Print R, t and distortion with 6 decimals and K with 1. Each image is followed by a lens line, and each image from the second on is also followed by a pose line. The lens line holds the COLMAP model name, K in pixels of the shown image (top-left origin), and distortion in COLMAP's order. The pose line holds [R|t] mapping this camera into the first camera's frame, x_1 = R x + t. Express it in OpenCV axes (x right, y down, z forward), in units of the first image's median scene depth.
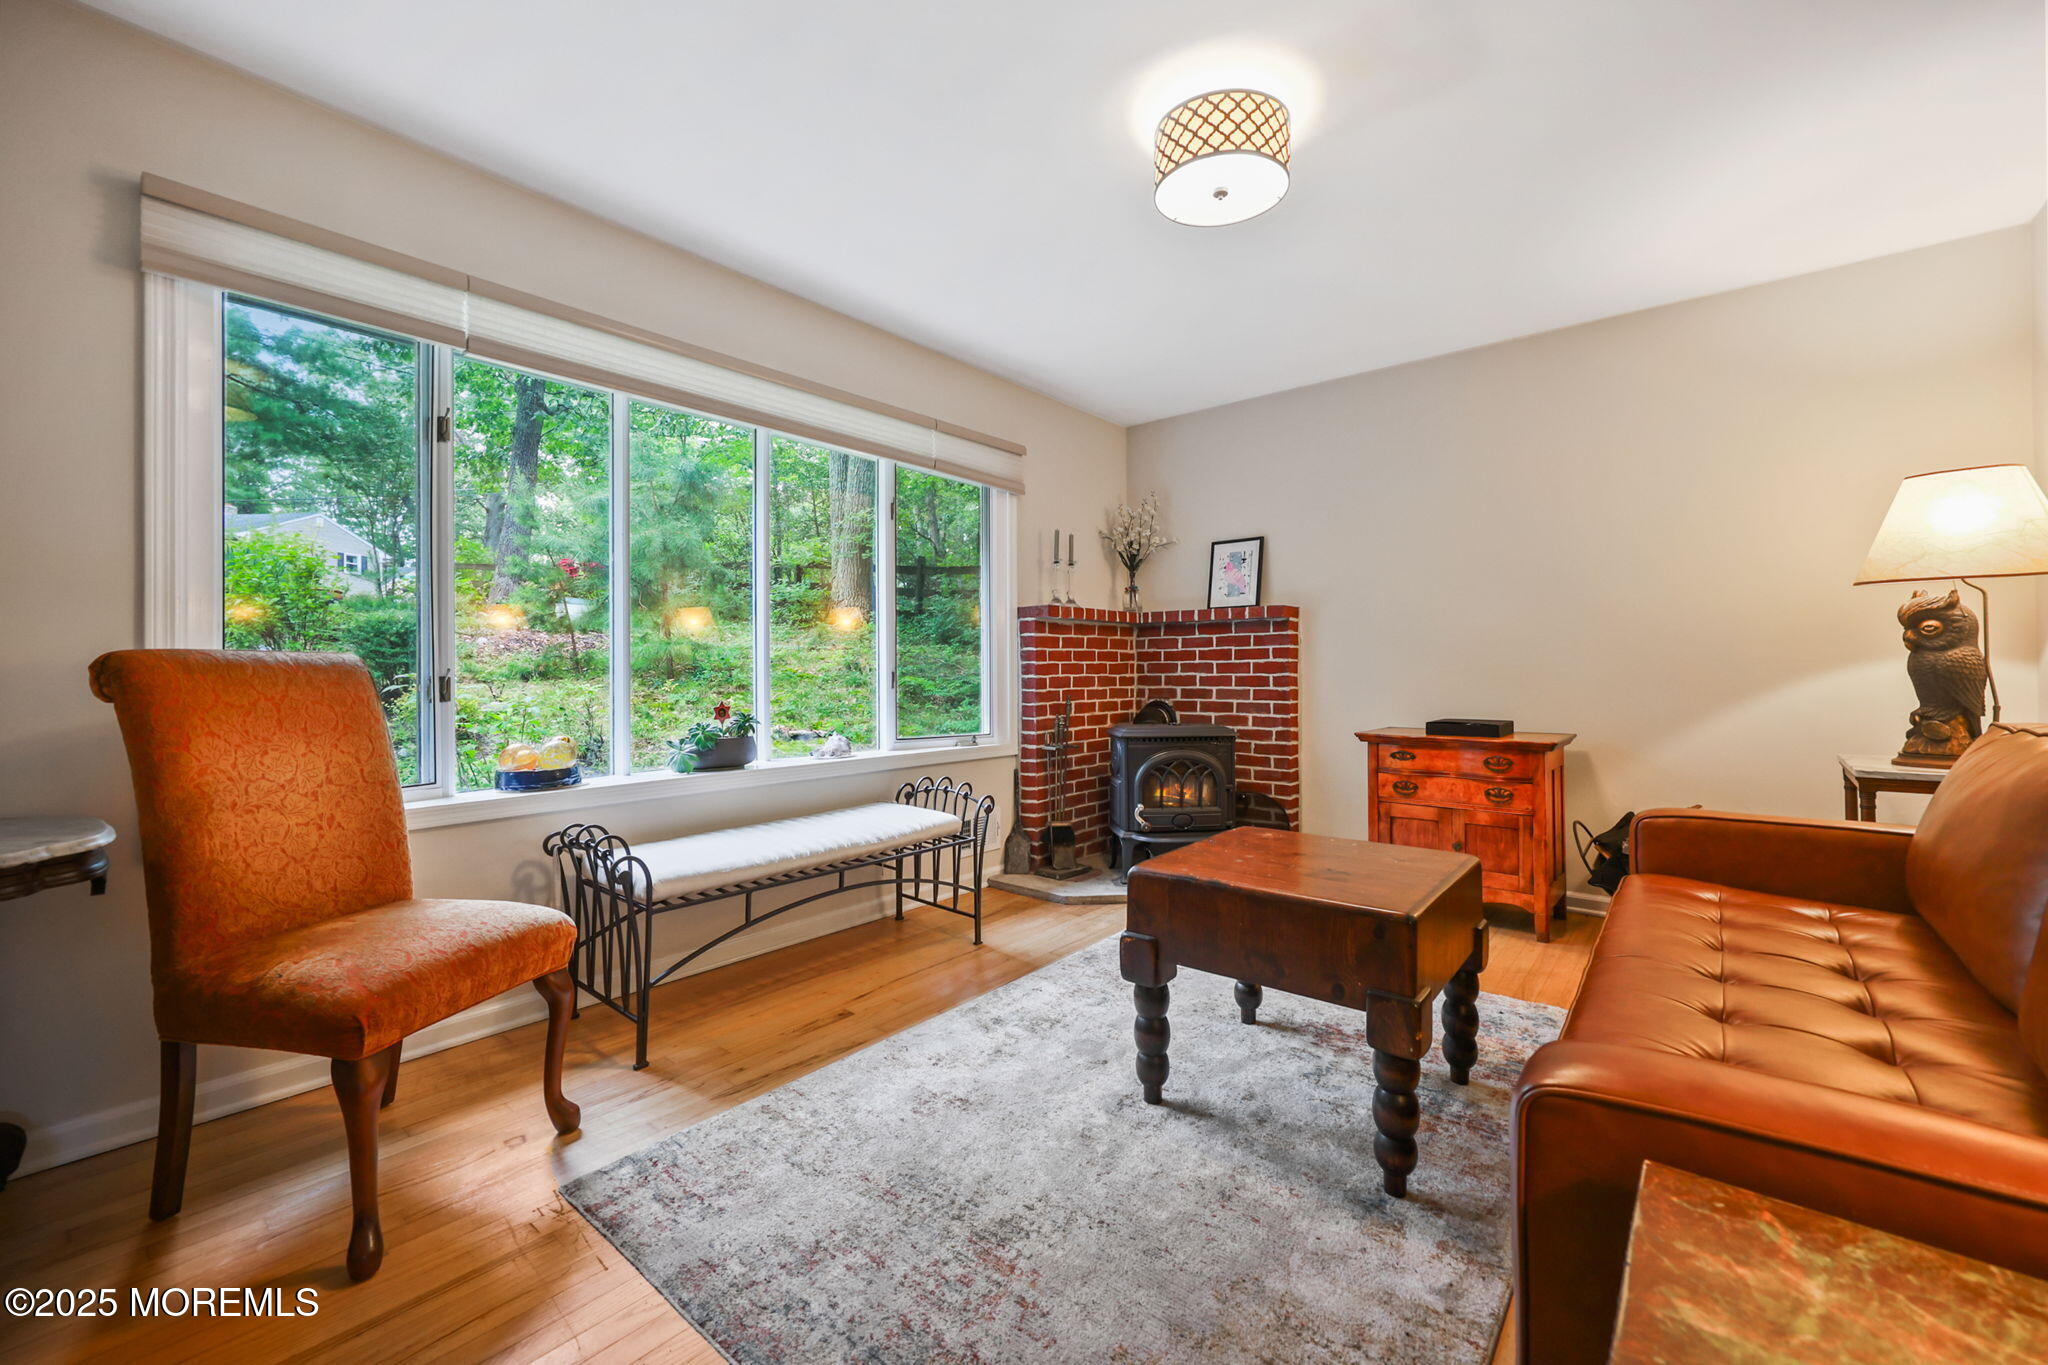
lens RADIAL K [[831.5, 0, 1033.7], [0, 831.5, 671.5], [0, 0, 1]] dist [-0.000063, -0.000134]
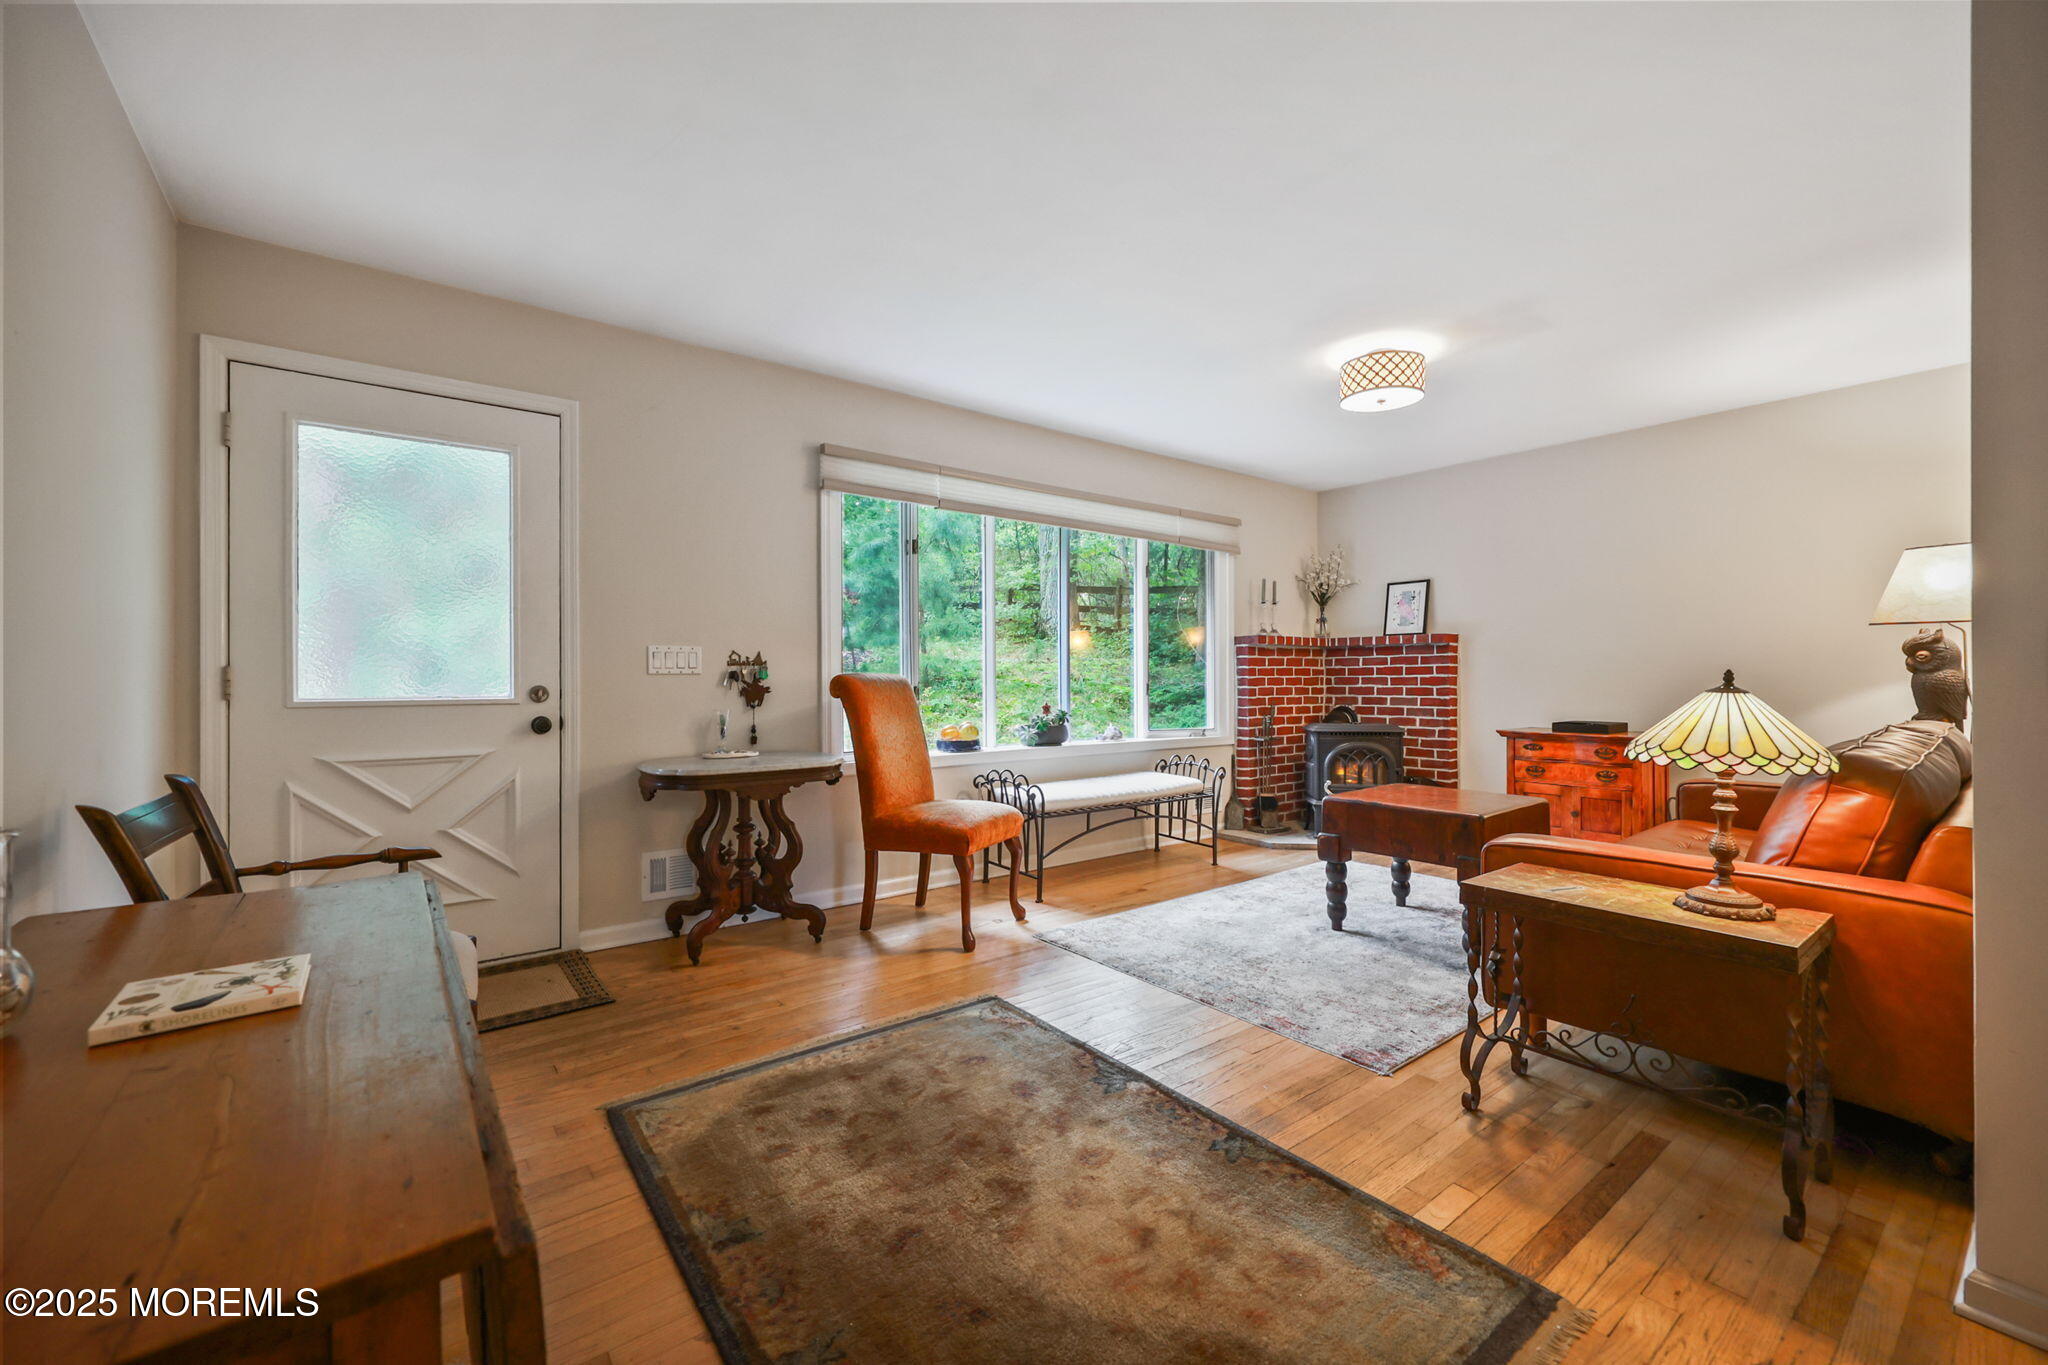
lens RADIAL K [[832.0, 0, 1027.4], [0, 832.0, 680.3], [0, 0, 1]] dist [0.000524, -0.000344]
pose [[0.976444, 0.002788, -0.215753, -0.058193], [-0.002783, 0.999996, 0.000328, -0.004929], [0.215753, 0.000280, 0.976448, -0.425385]]
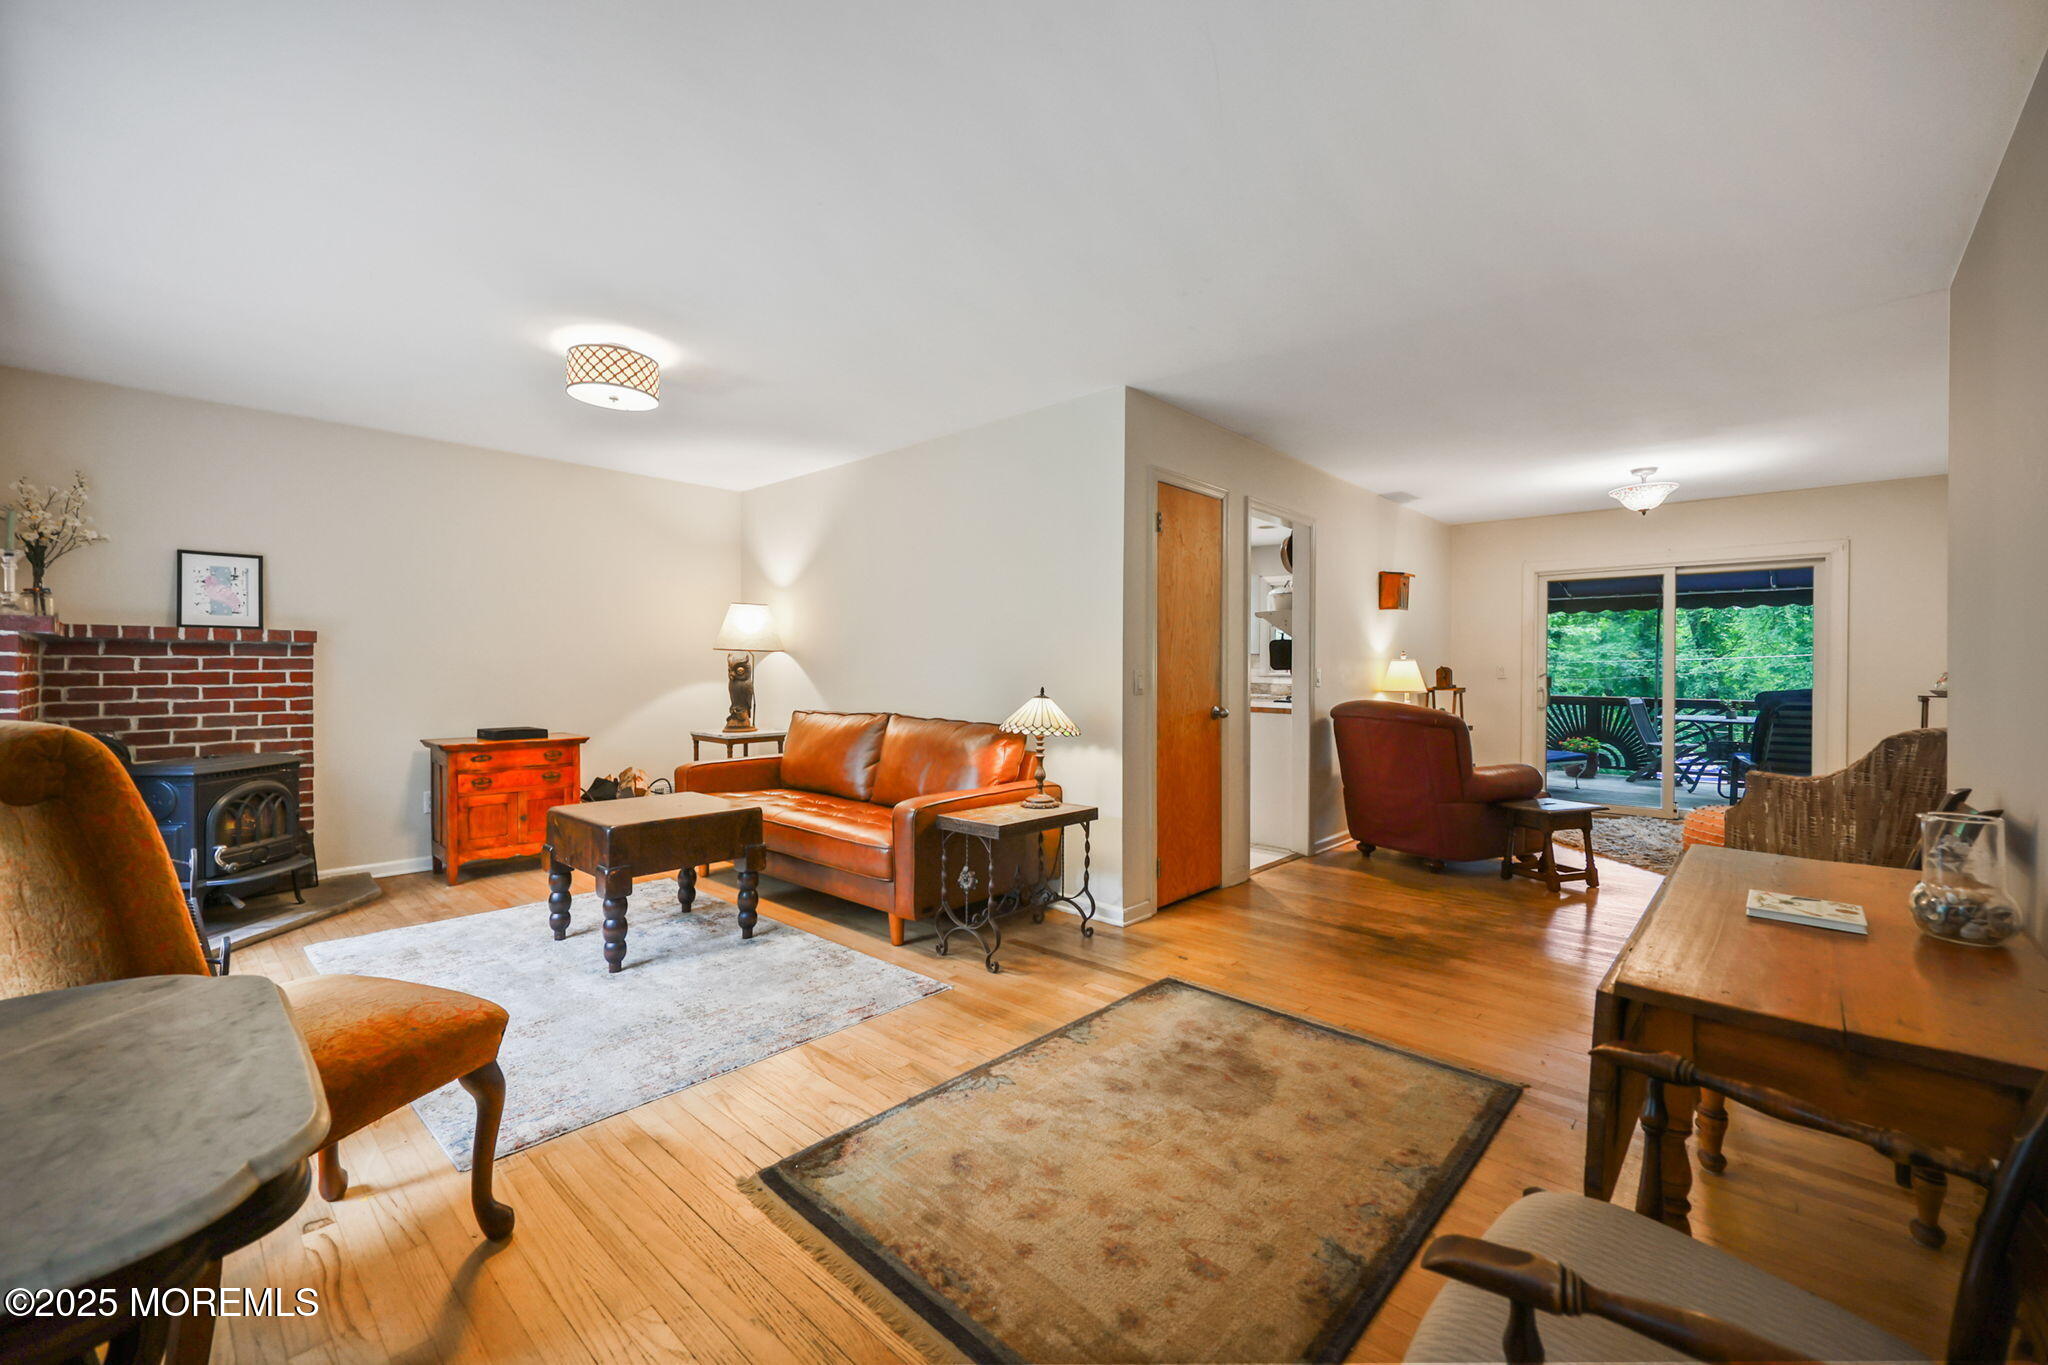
lens RADIAL K [[832.0, 0, 1027.4], [0, 832.0, 680.3], [0, 0, 1]] dist [0.000524, -0.000344]
pose [[0.045865, -0.007347, 0.998921, -0.697710], [0.001324, 0.999973, 0.007294, -0.025601], [-0.998947, 0.000988, 0.045873, 0.069620]]
